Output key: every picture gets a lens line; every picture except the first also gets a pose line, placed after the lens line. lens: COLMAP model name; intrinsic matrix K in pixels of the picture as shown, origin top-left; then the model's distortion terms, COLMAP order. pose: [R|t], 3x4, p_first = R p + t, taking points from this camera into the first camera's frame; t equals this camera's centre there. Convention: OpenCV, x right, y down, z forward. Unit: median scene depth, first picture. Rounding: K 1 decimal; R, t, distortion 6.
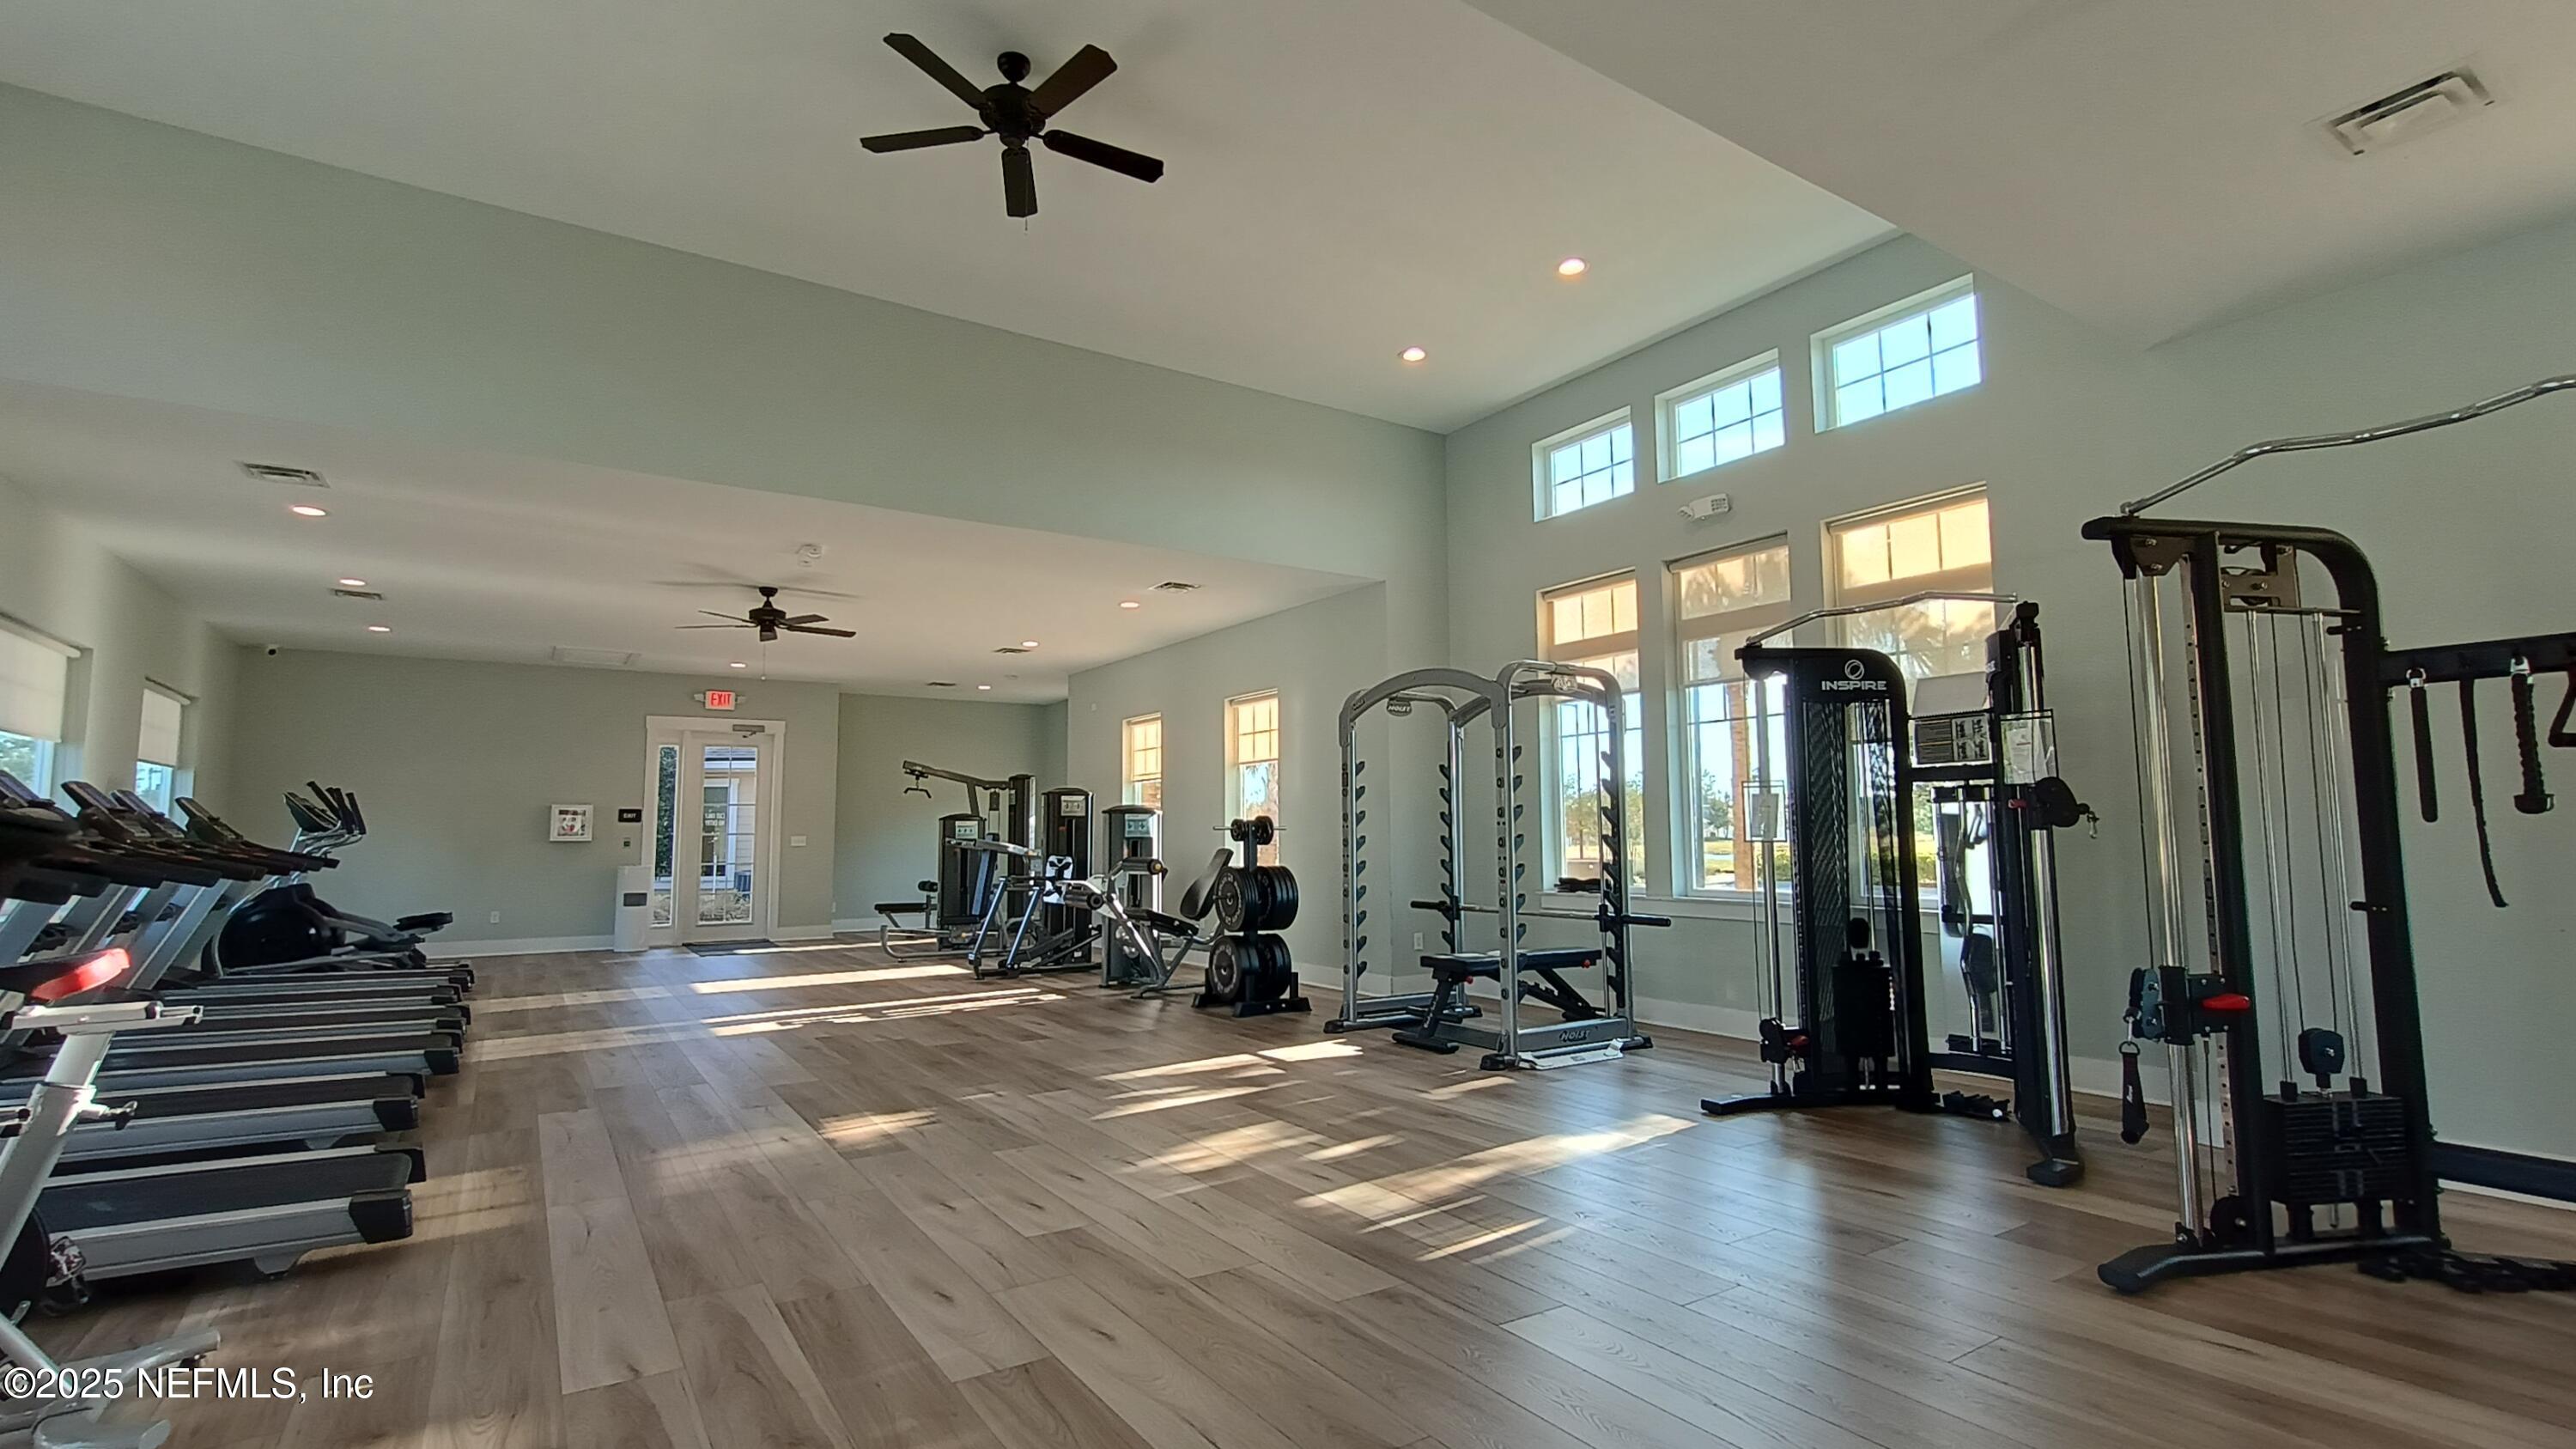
lens RADIAL K [[1172.4, 0, 1290.7], [0, 1172.4, 730.6], [0, 0, 1]] dist [0.001267, 0.000842]
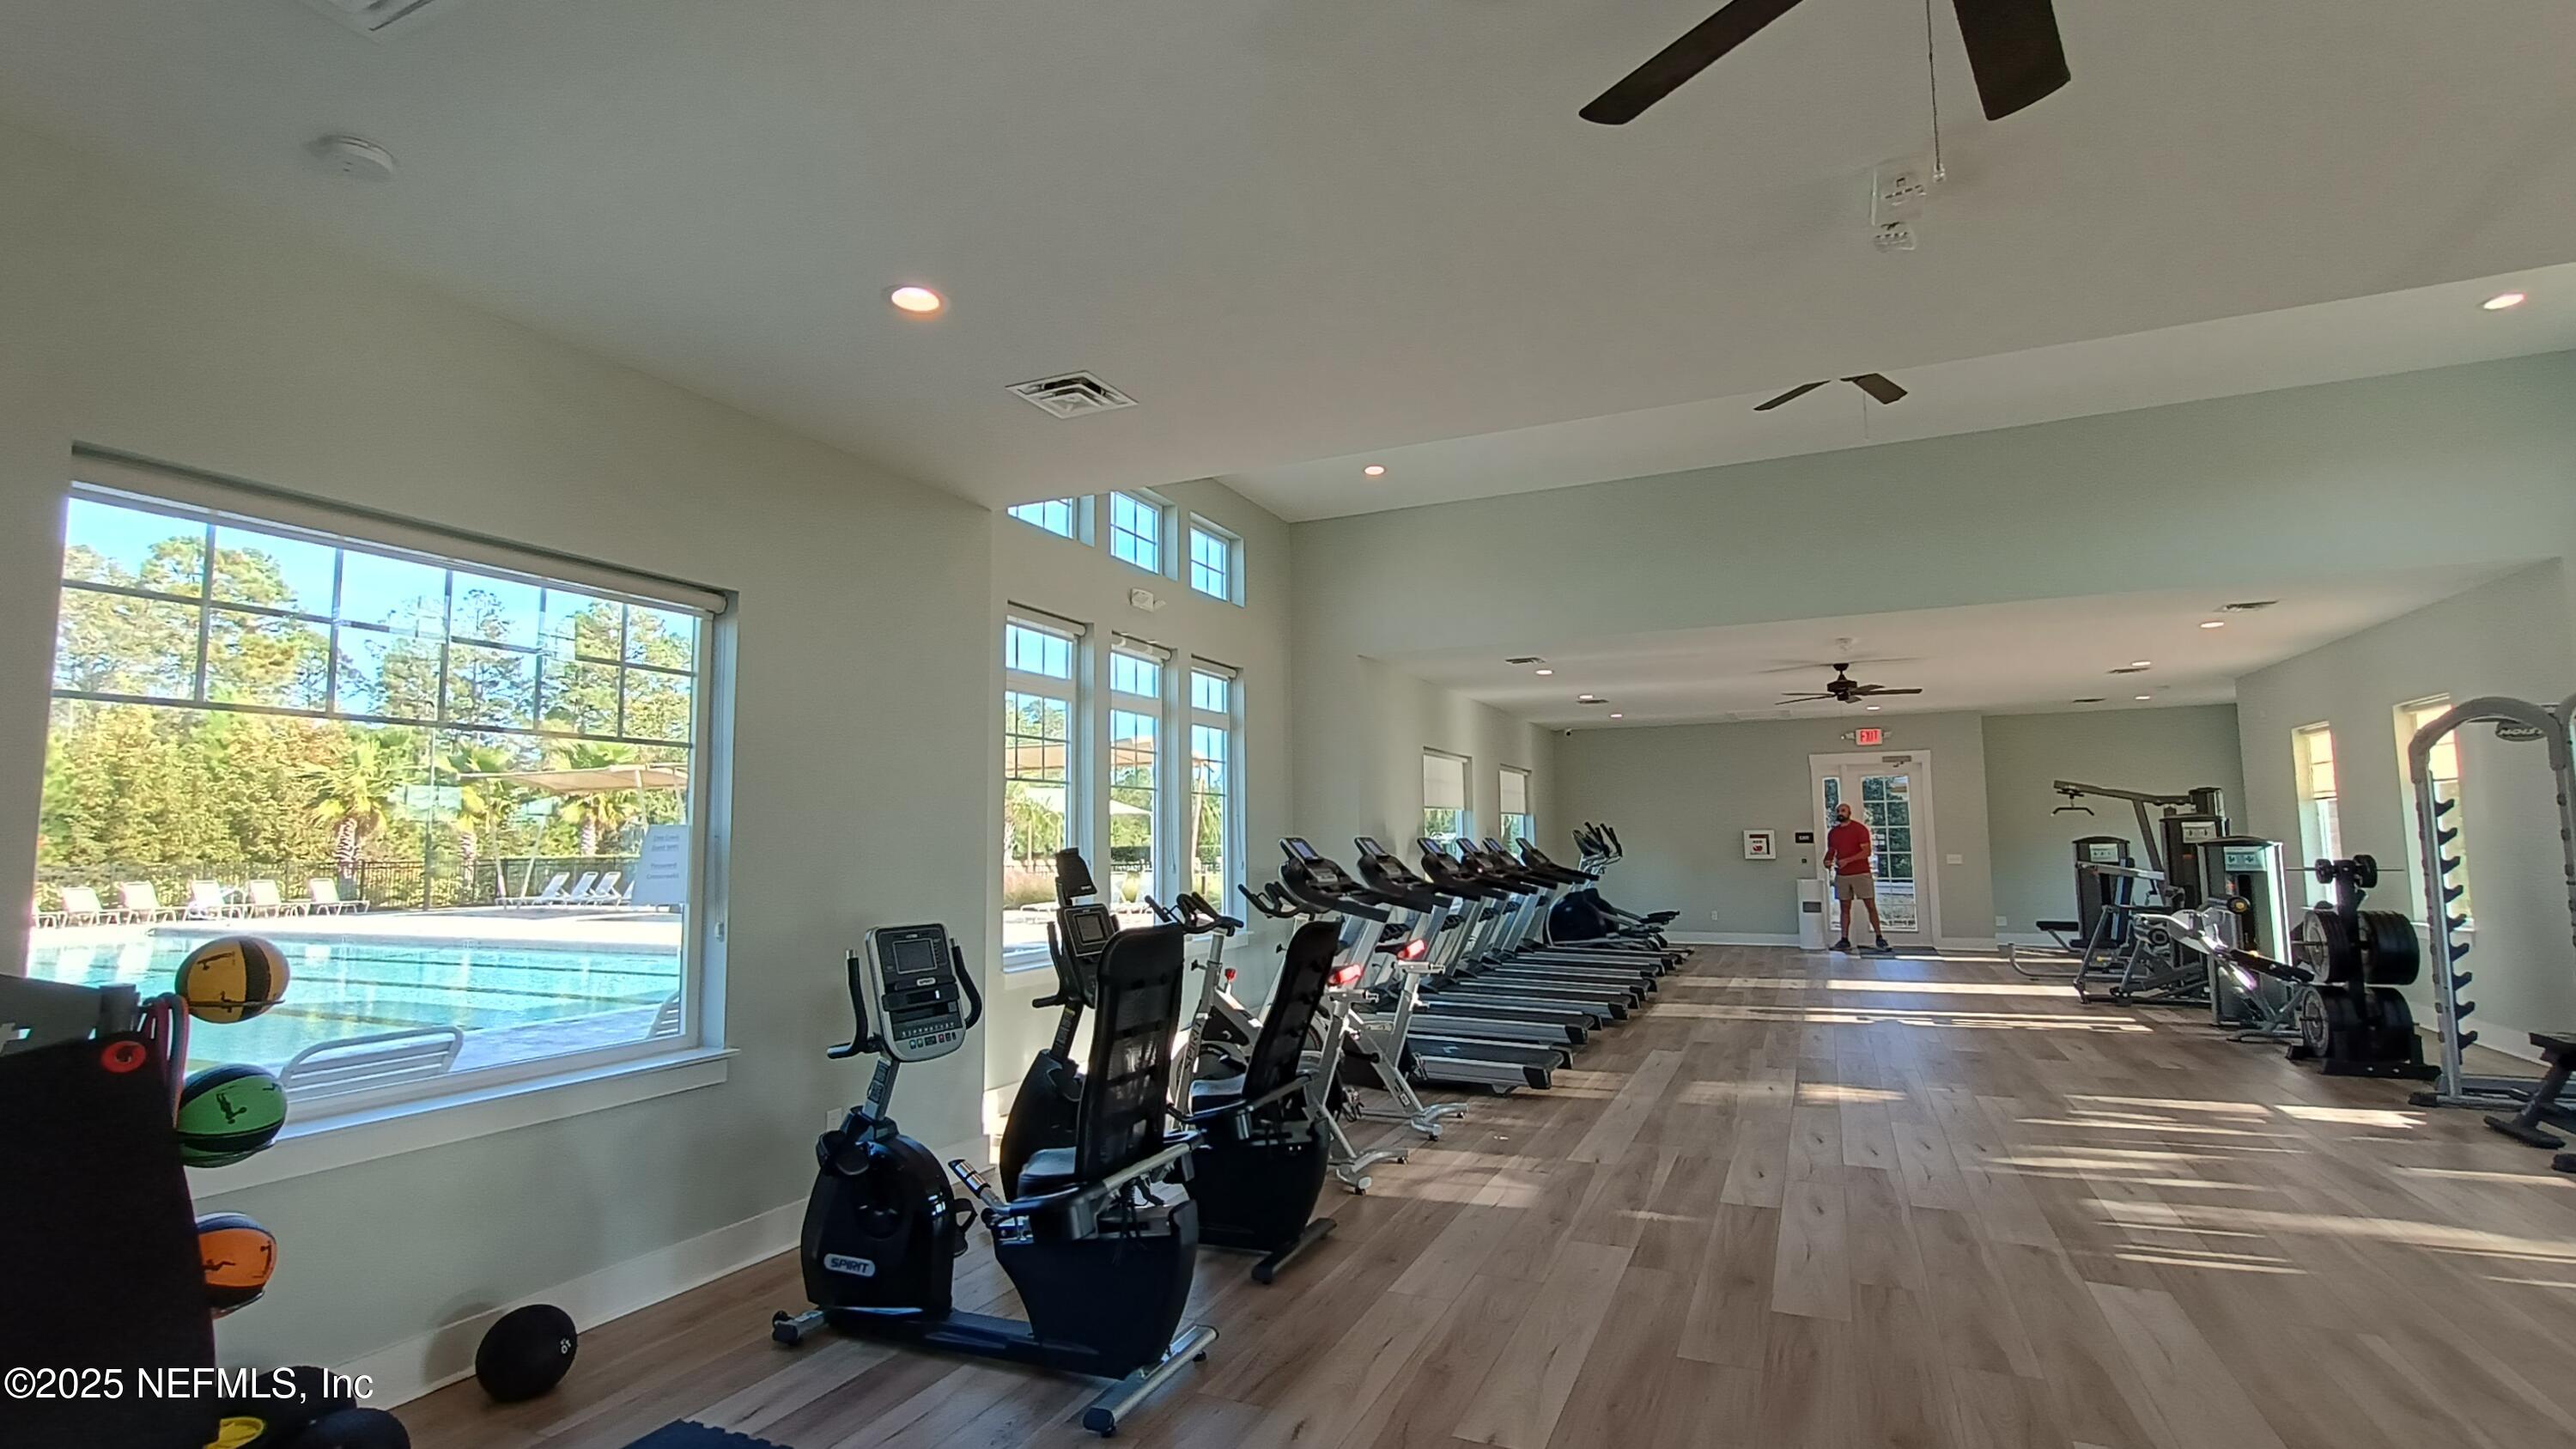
lens RADIAL K [[1172.4, 0, 1290.7], [0, 1172.4, 730.6], [0, 0, 1]] dist [0.001267, 0.000842]
pose [[0.535396, -0.079791, -0.840824, 0.275410], [0.084306, 0.995604, -0.040798, -0.050204], [0.840383, -0.049043, 0.539769, -0.155940]]
